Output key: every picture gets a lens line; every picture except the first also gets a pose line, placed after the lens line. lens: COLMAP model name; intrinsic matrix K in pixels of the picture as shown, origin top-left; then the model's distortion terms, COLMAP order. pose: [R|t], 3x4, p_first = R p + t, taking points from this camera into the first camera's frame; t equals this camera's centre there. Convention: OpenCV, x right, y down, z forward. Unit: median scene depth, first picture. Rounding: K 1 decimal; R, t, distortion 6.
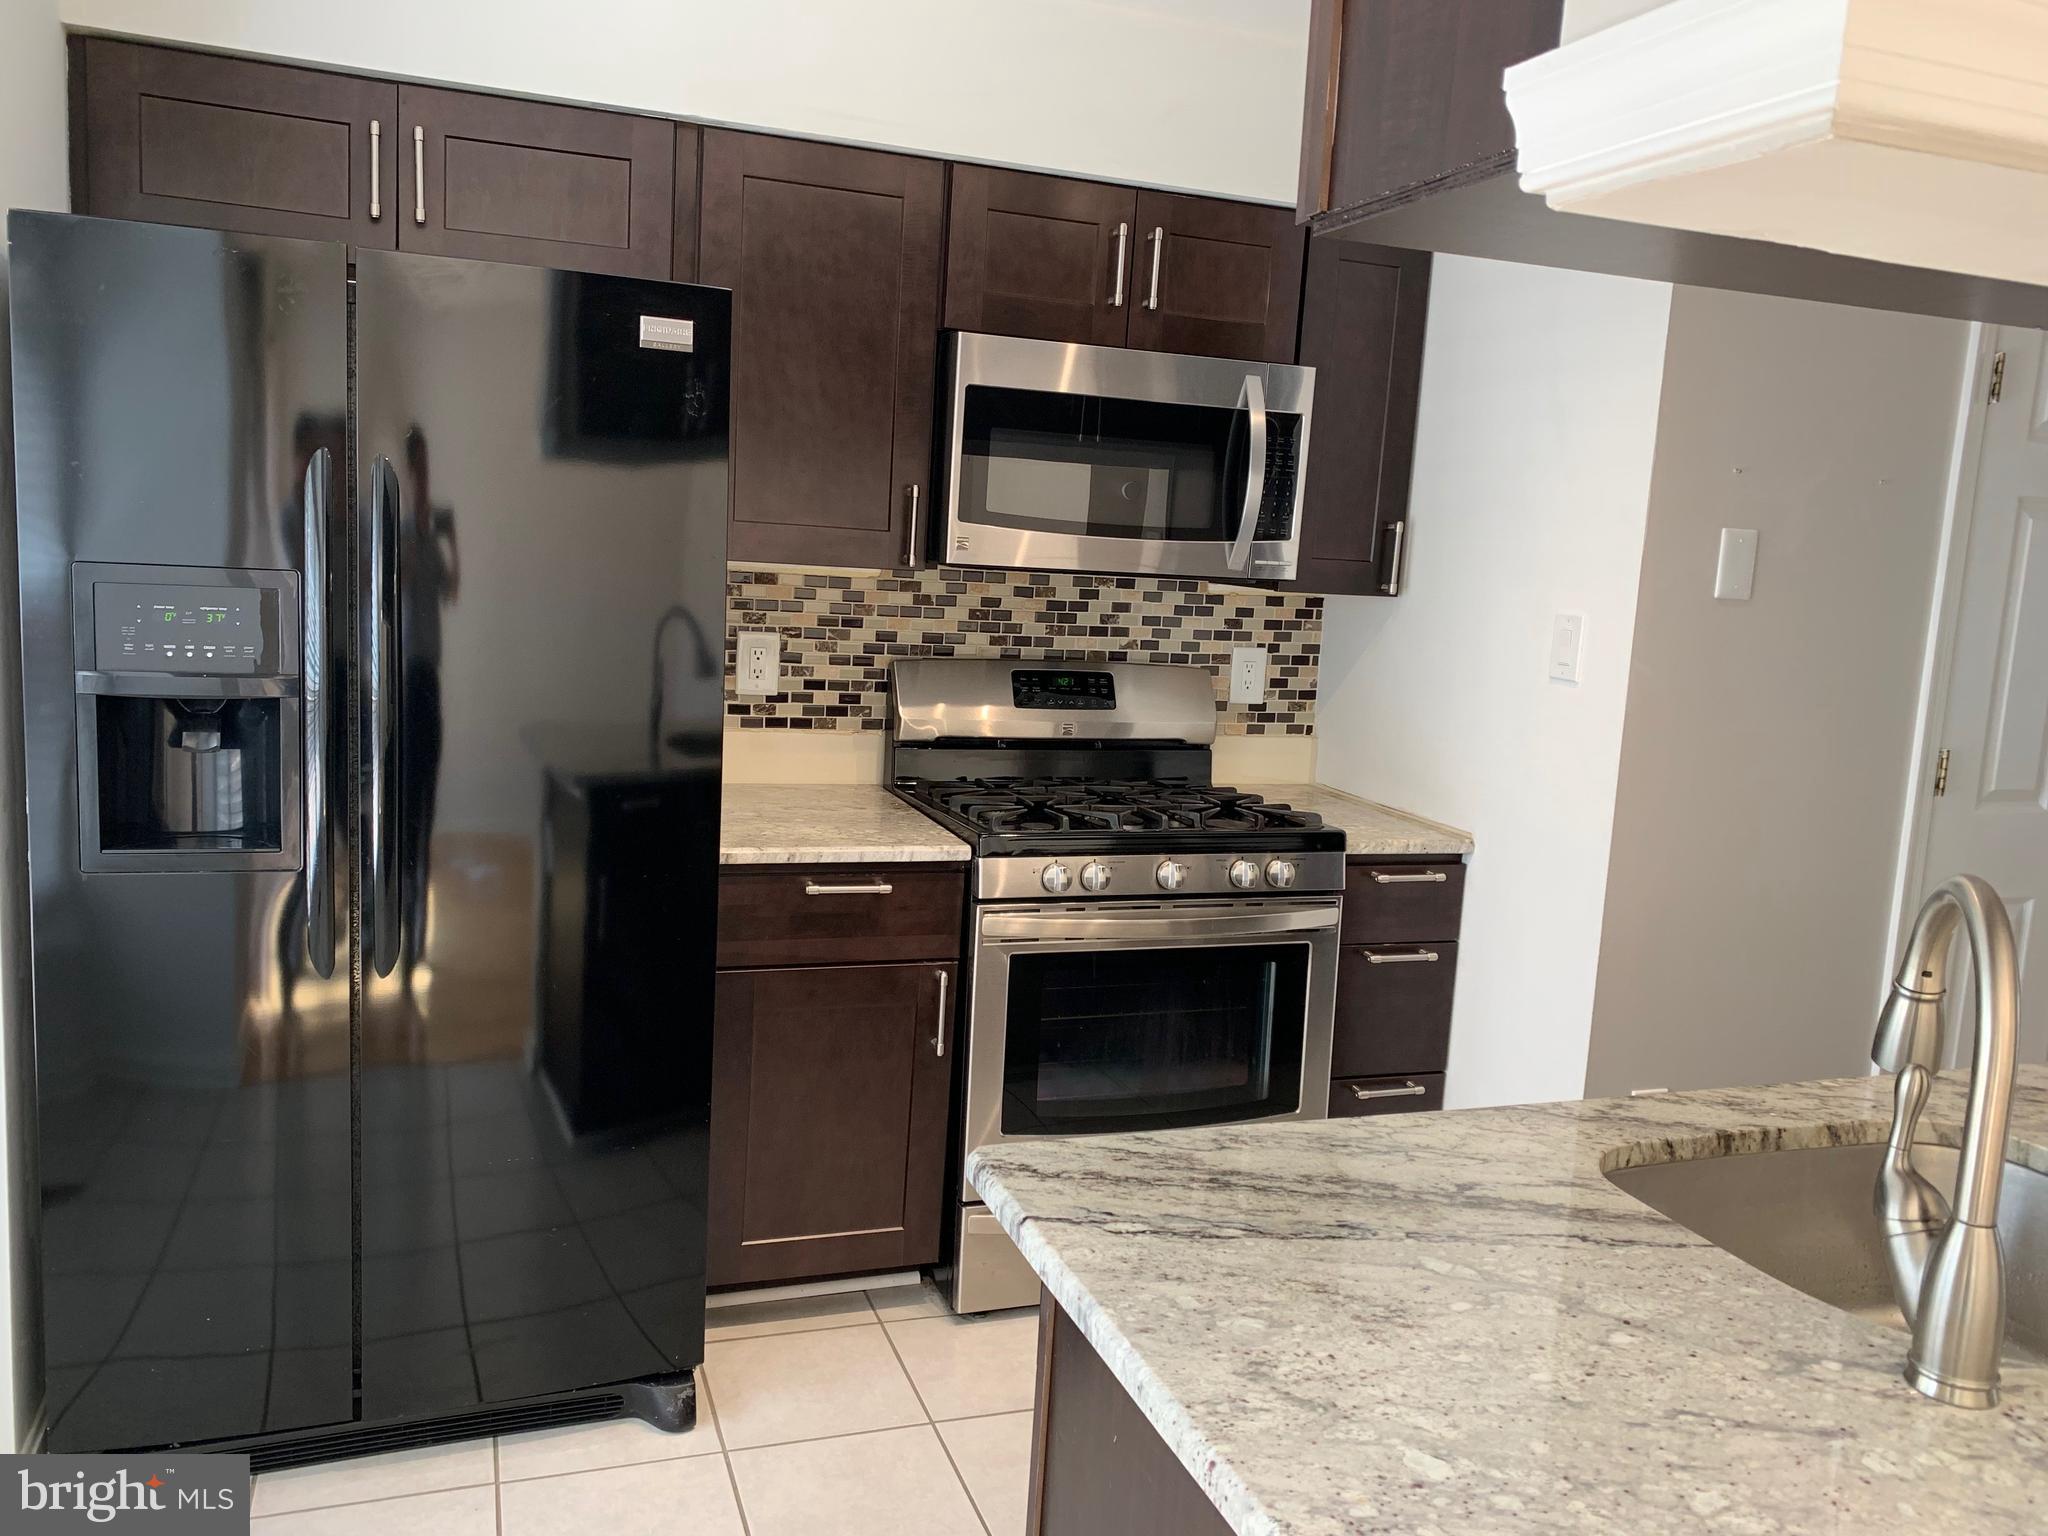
lens RADIAL K [[1562.2, 0, 1013.2], [0, 1562.2, 764.9], [0, 0, 1]] dist [0.099191, -0.221490]
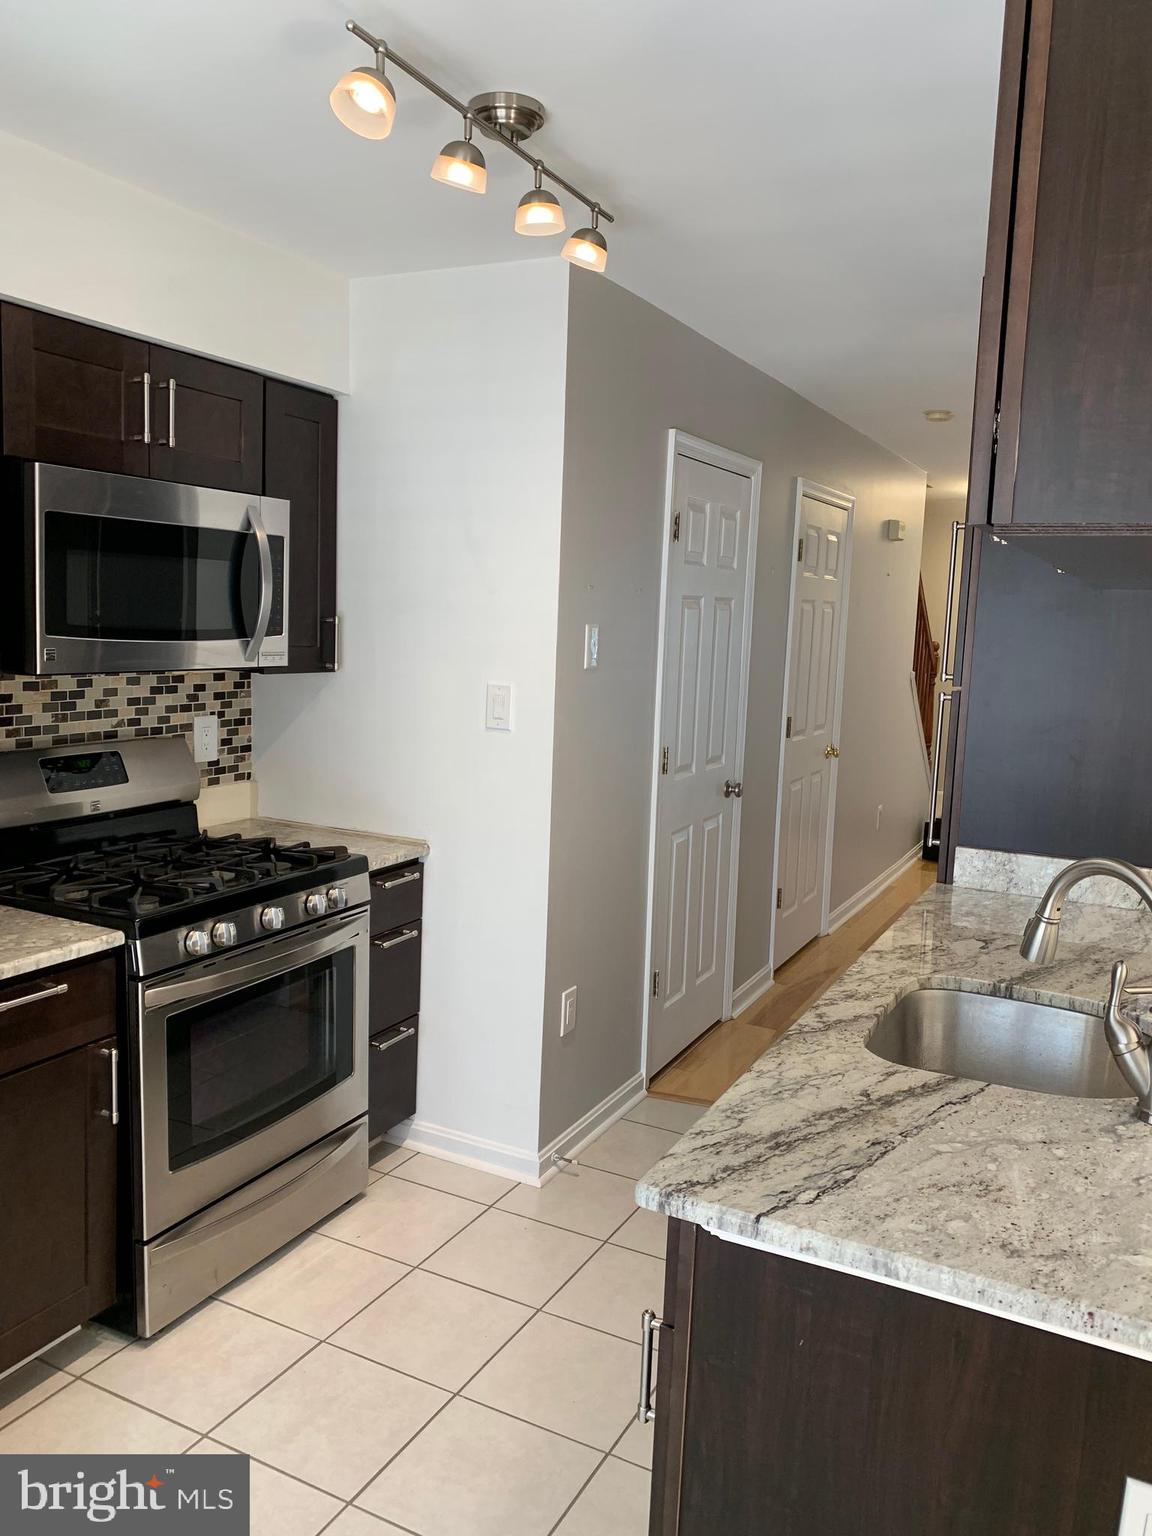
lens RADIAL K [[1173.7, 0, 606.0], [0, 1173.7, 763.0], [0, 0, 1]] dist [0.011876, -0.001009]
pose [[0.715847, -0.115546, 0.688631, -0.293234], [0.101178, 0.992970, 0.061434, -0.070786], [-0.690888, 0.025697, 0.722505, 0.135758]]
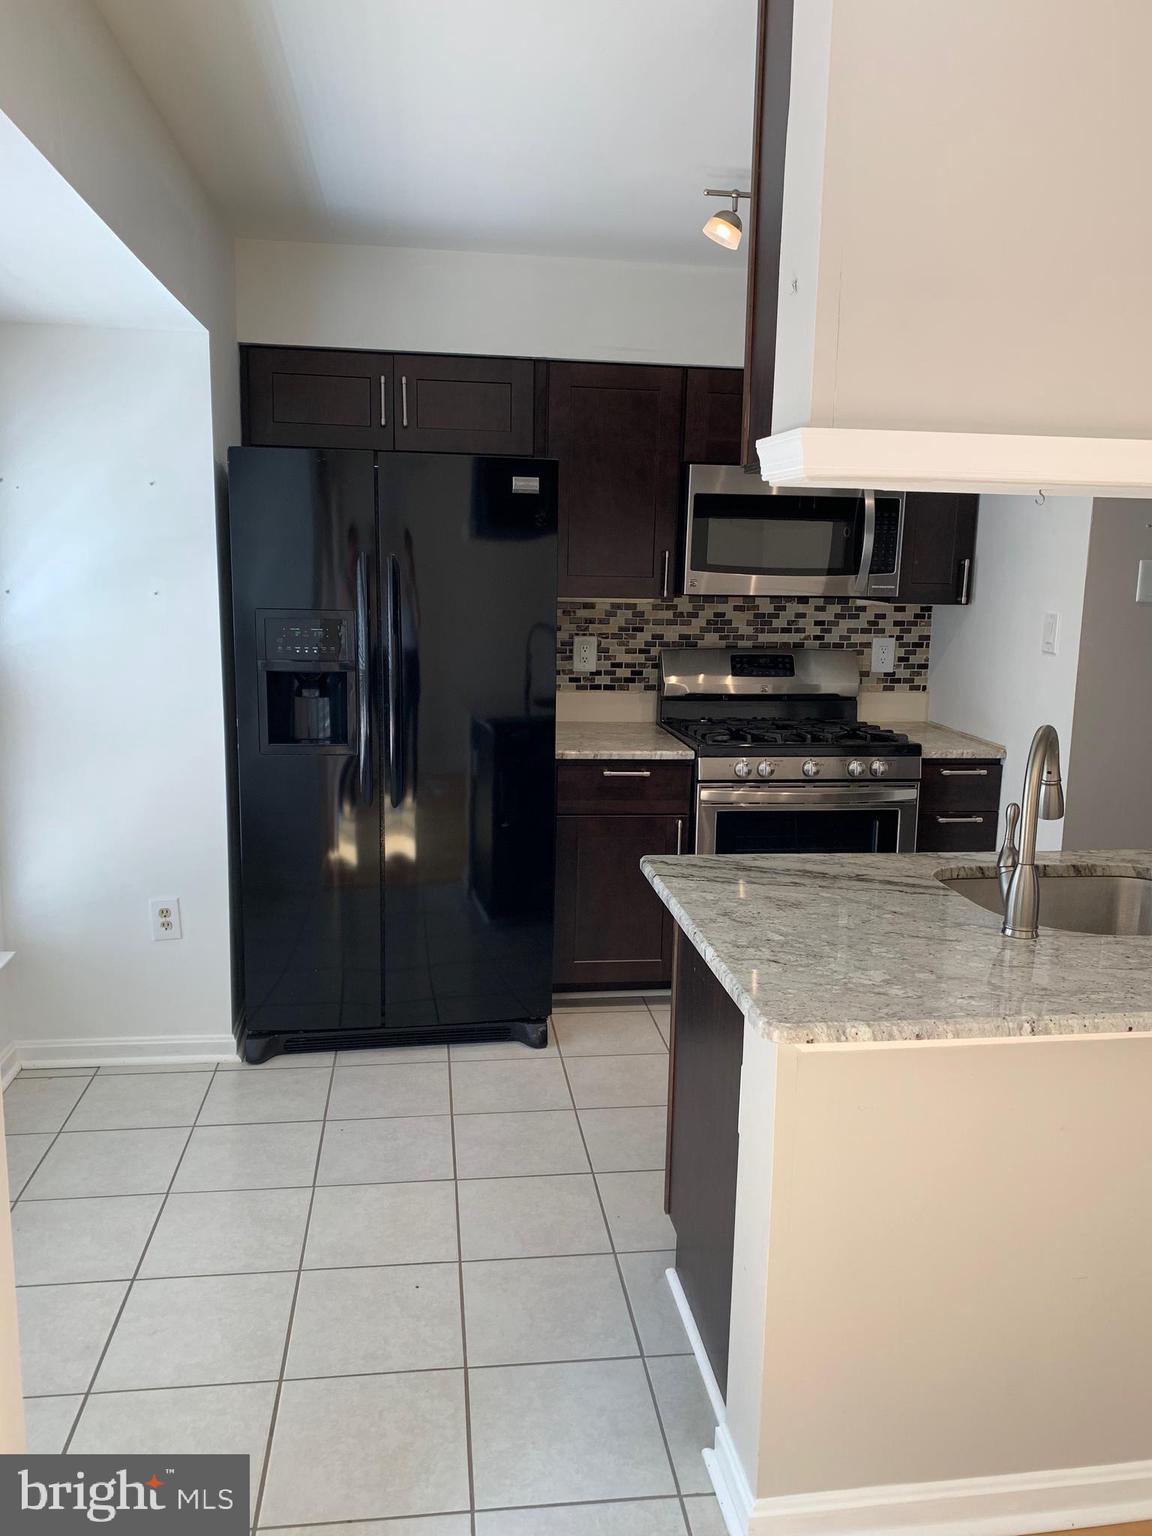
lens RADIAL K [[1171.7, 0, 576.0], [0, 1171.7, 768.0], [0, 0, 1]] dist [0.099191, -0.221490]
pose [[0.978260, -0.000577, -0.207382, 0.103070], [0.006089, 0.999645, 0.025943, 0.030197], [0.207293, -0.026642, 0.977916, -0.307052]]
